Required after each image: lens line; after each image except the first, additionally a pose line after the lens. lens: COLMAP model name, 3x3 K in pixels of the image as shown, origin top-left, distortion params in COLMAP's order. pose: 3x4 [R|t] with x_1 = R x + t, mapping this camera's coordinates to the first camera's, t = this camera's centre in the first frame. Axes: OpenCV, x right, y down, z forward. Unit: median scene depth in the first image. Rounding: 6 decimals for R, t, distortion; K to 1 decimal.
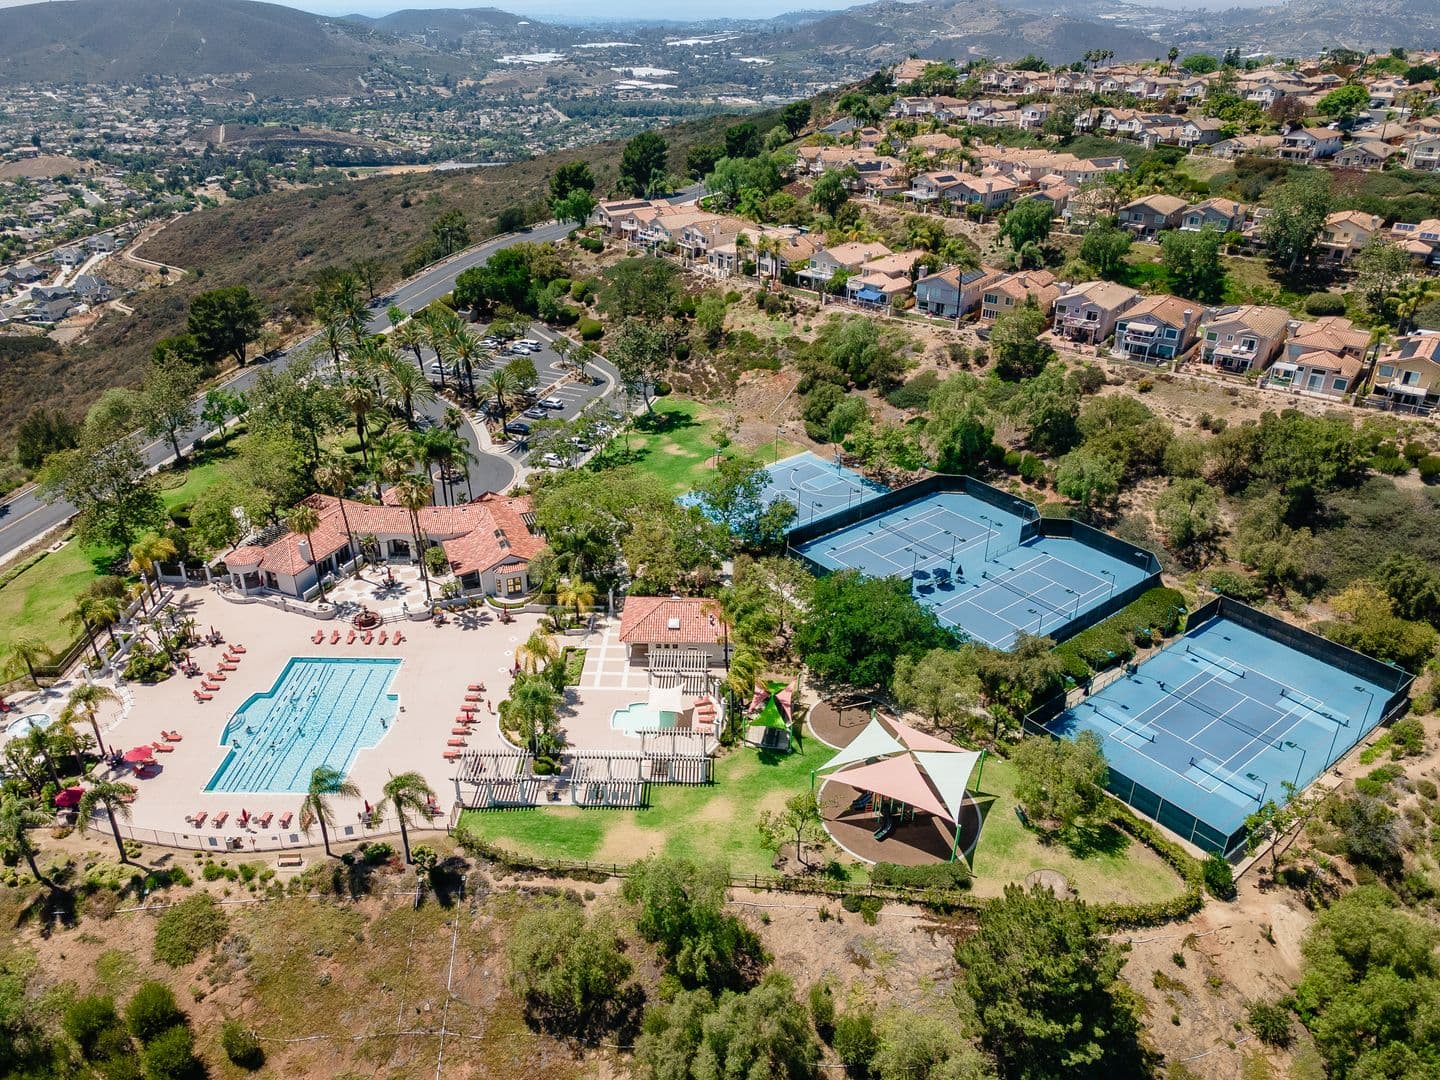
lens RADIAL K [[998.1, 0, 720.0], [0, 998.1, 540.0], [0, 0, 1]] dist [0.004106, 0.002258]
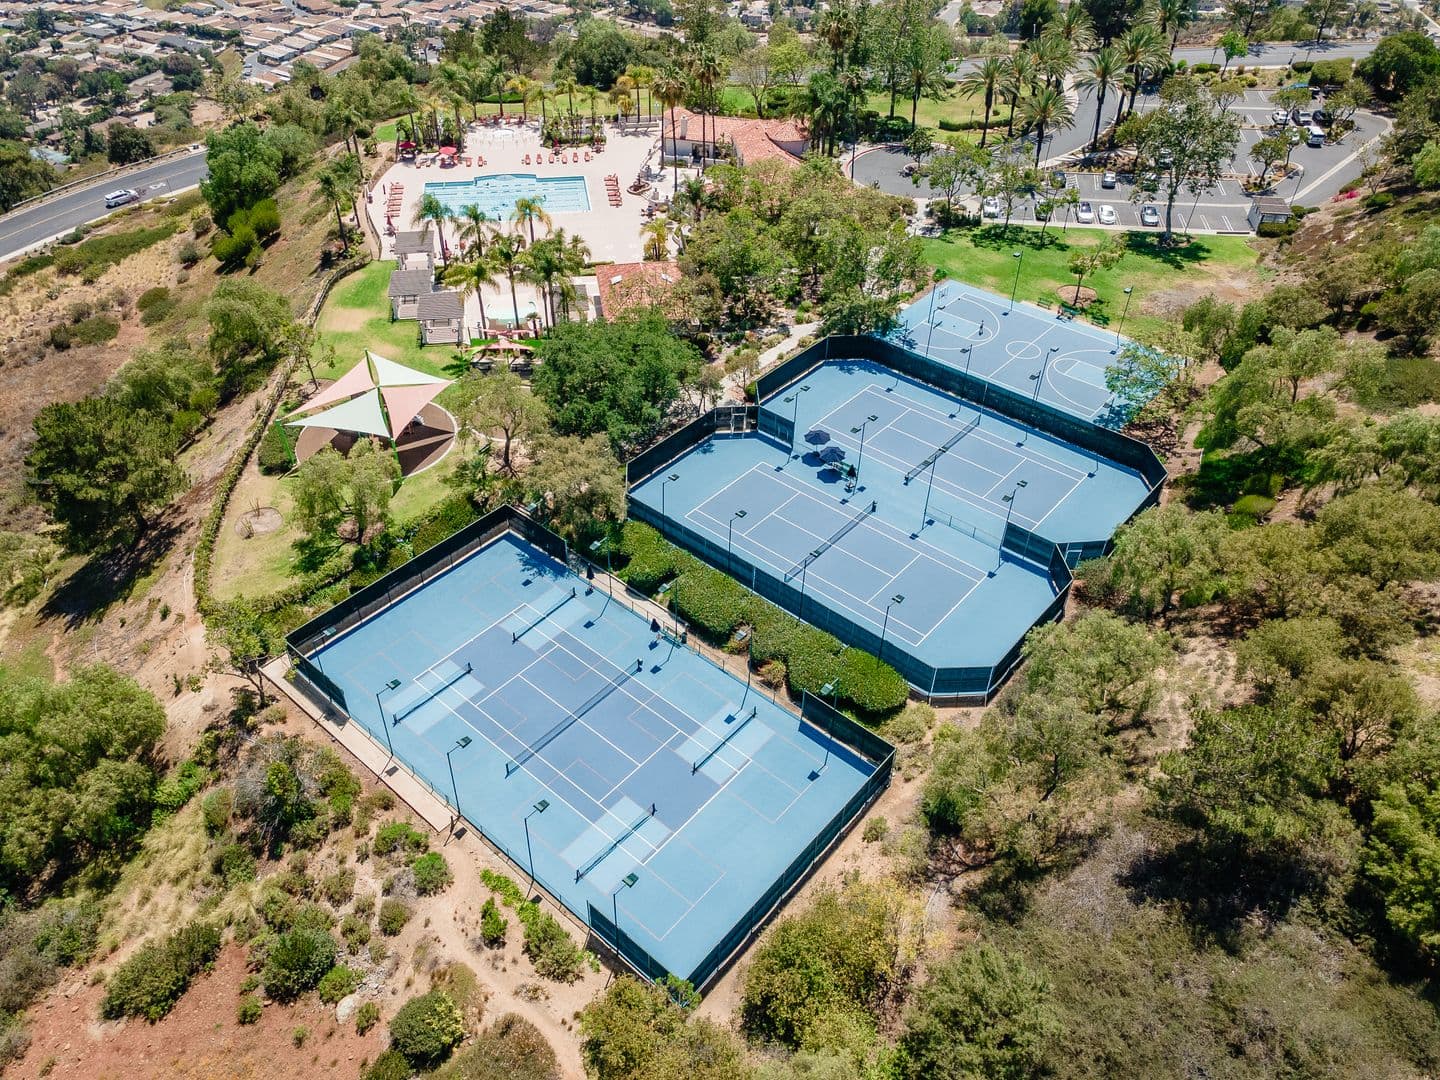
lens RADIAL K [[1051.4, 0, 720.0], [0, 1051.4, 540.0], [0, 0, 1]] dist [0.029858, 0.000475]
pose [[0.198936, 0.628436, -0.751992, 0.907207], [-0.479892, 0.731504, 0.484361, -0.277352], [0.854475, 0.264518, 0.447104, 0.681290]]
